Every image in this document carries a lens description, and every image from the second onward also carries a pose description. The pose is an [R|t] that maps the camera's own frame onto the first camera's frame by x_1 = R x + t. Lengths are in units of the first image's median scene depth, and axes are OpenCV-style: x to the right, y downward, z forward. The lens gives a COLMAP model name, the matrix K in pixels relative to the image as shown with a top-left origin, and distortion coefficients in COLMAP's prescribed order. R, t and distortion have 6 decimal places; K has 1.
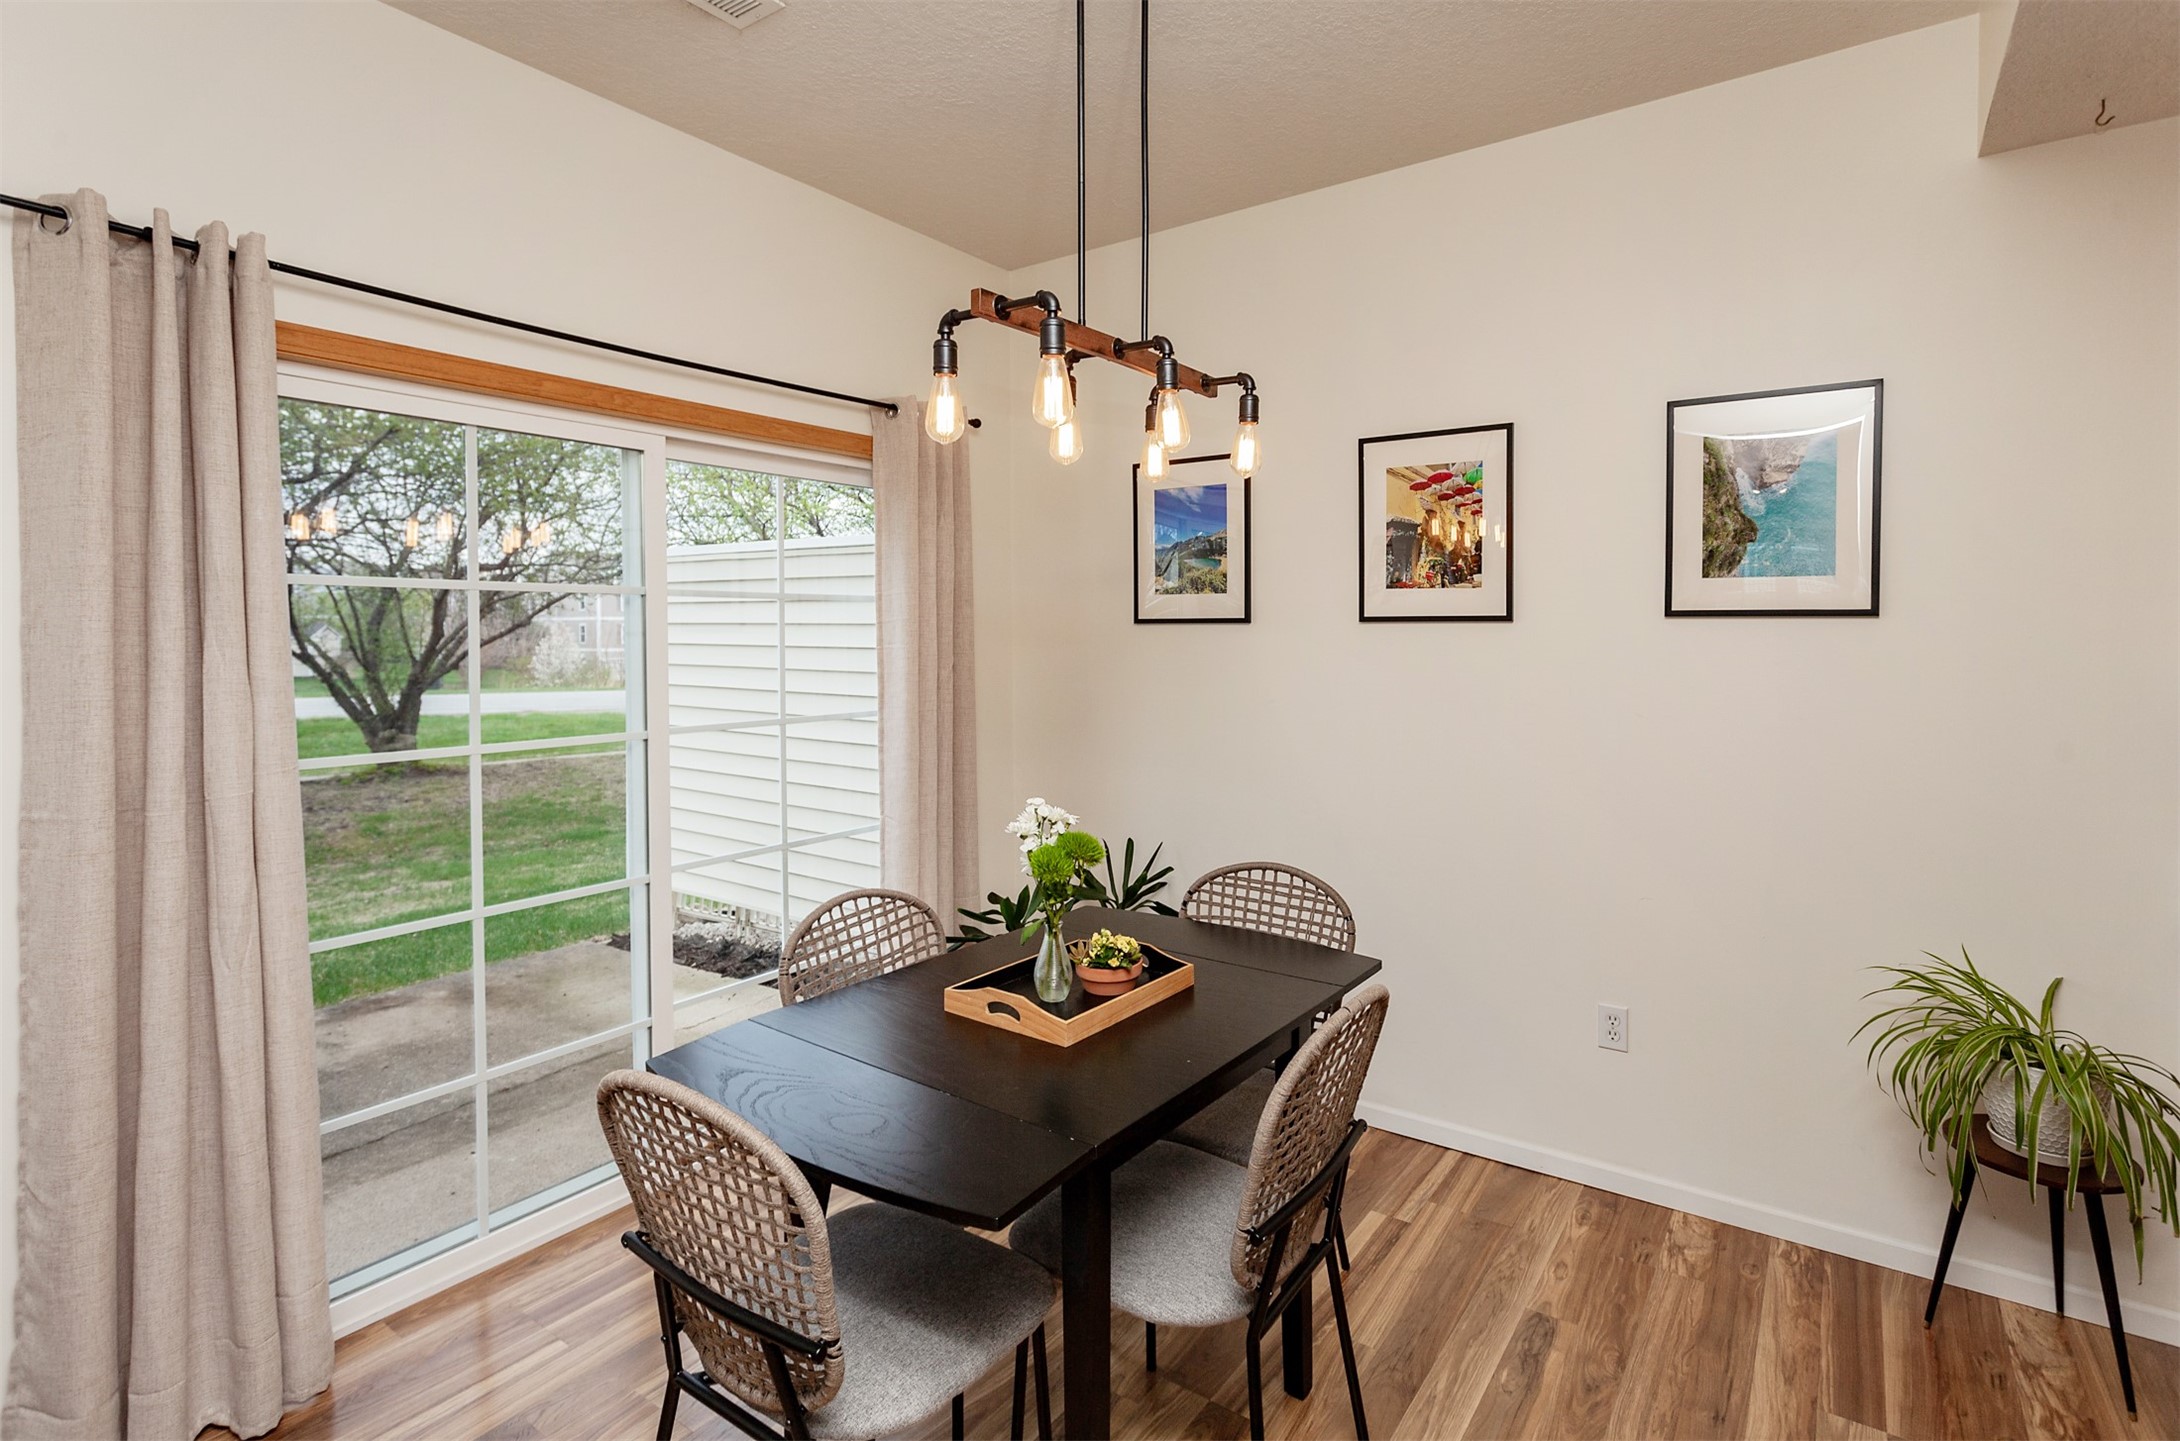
lens RADIAL K [[1028.8, 0, 1093.9], [0, 1028.8, 645.7], [0, 0, 1]] dist [-0.007072, -0.000348]
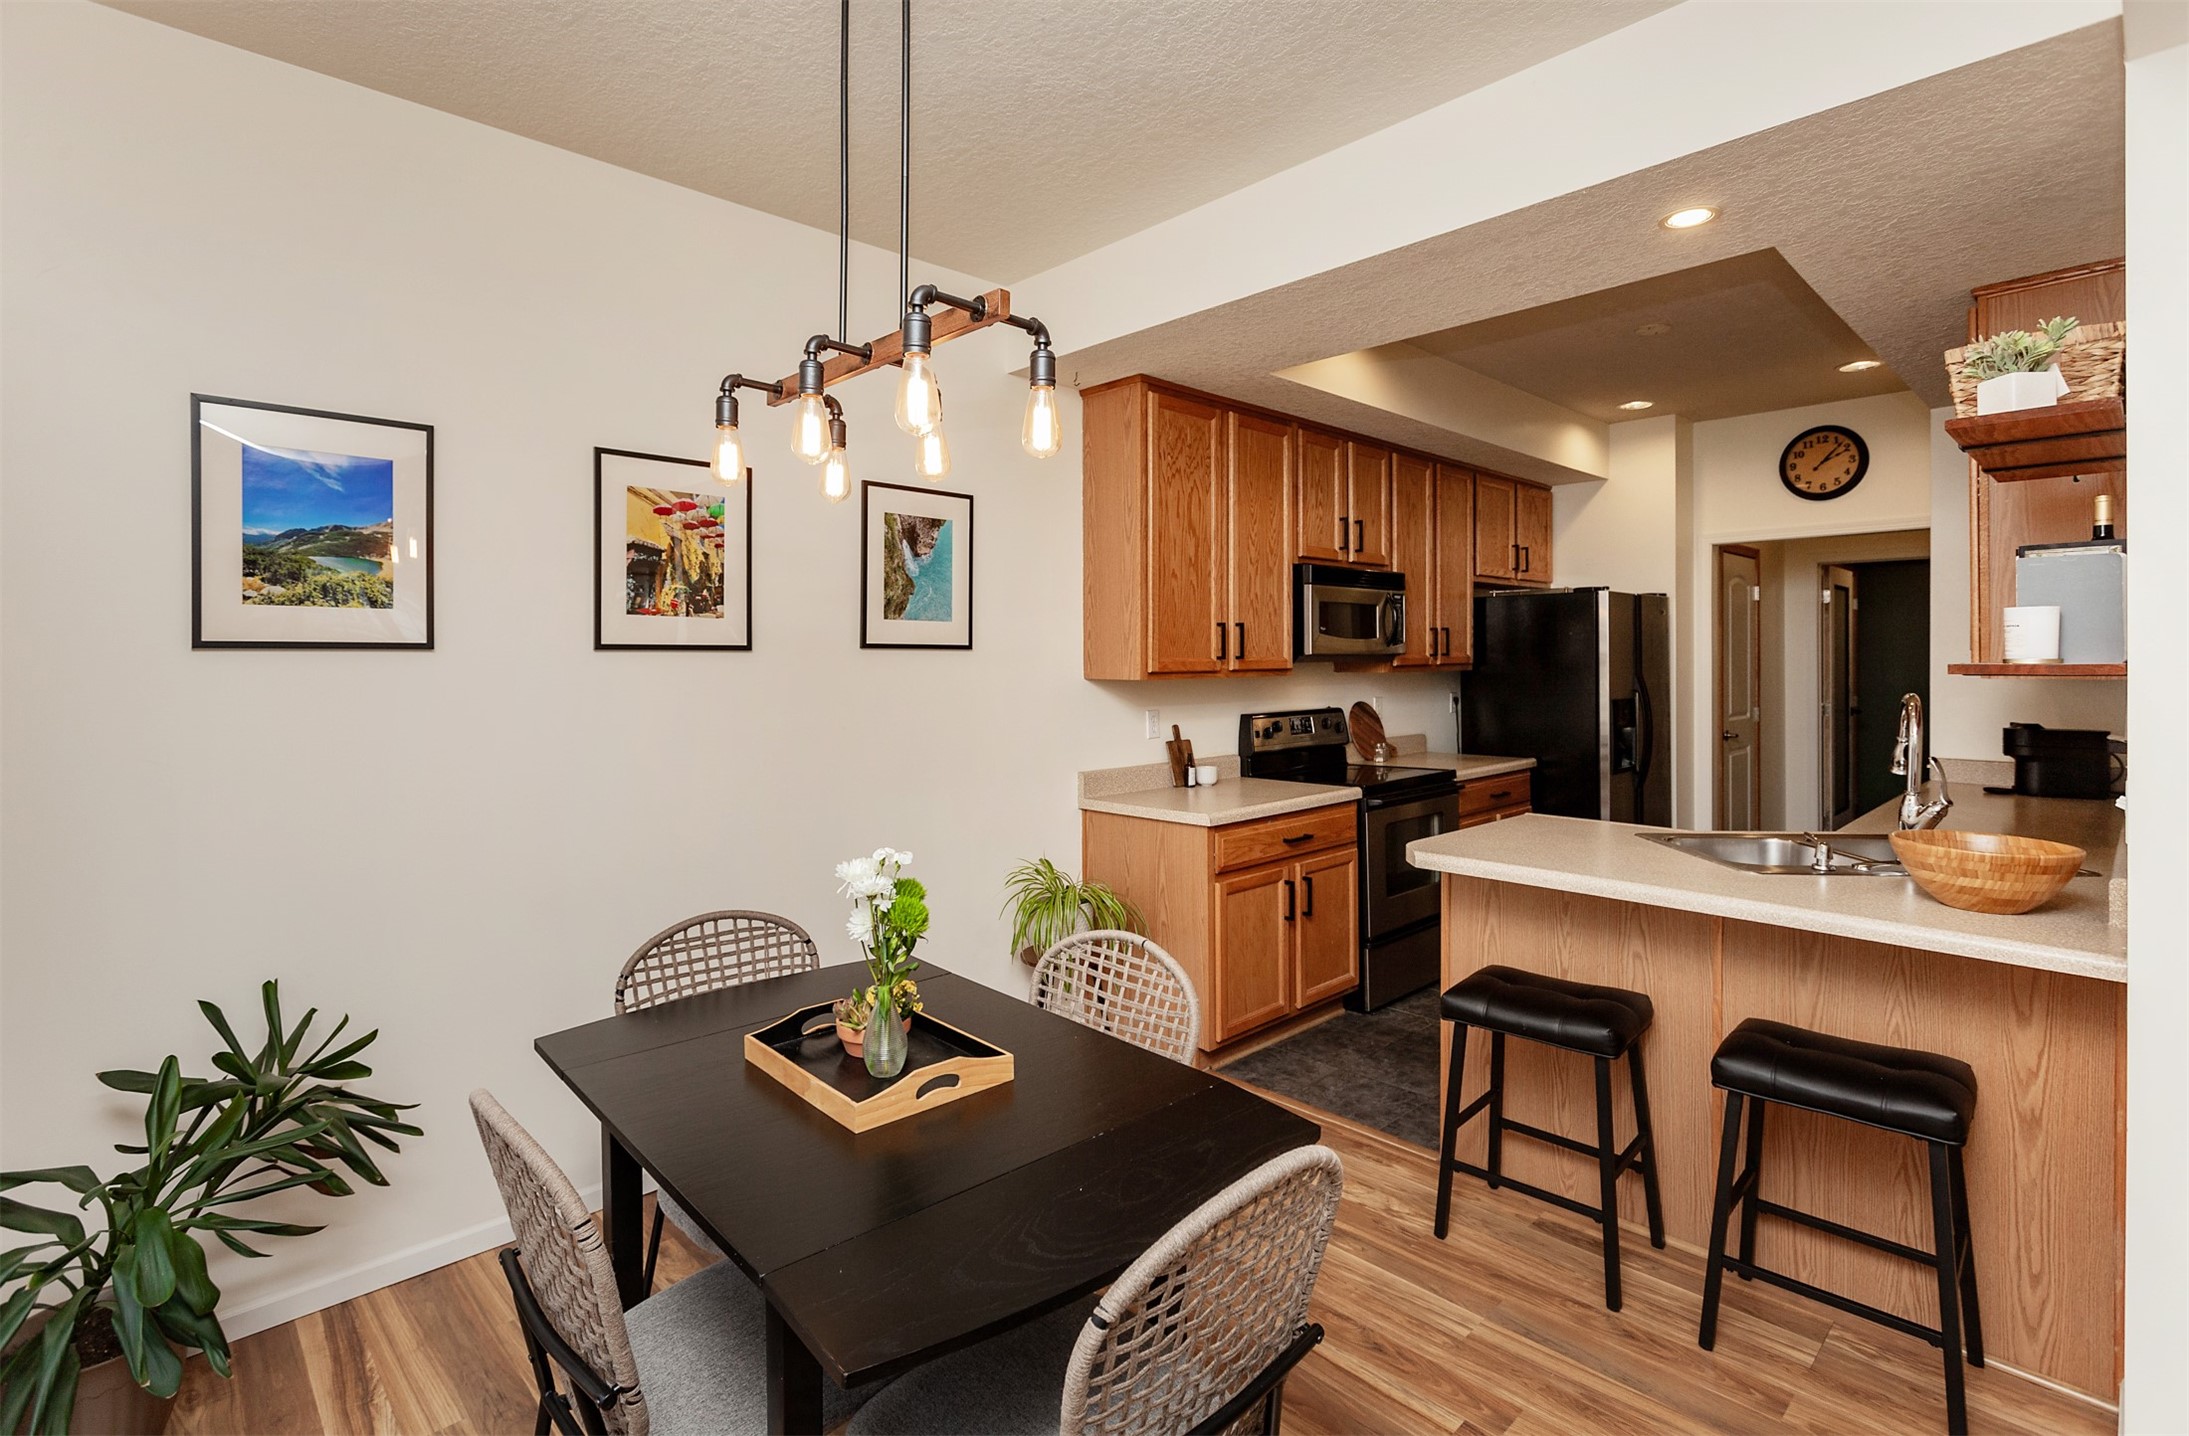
lens RADIAL K [[1035.7, 0, 1079.5], [0, 1035.7, 659.2], [0, 0, 1]] dist [0.001183, 0.000439]
pose [[0.204040, 0.001643, 0.978961, -0.639534], [0.016611, 0.999849, -0.005141, -0.003704], [-0.978822, 0.017311, 0.203982, 0.472720]]
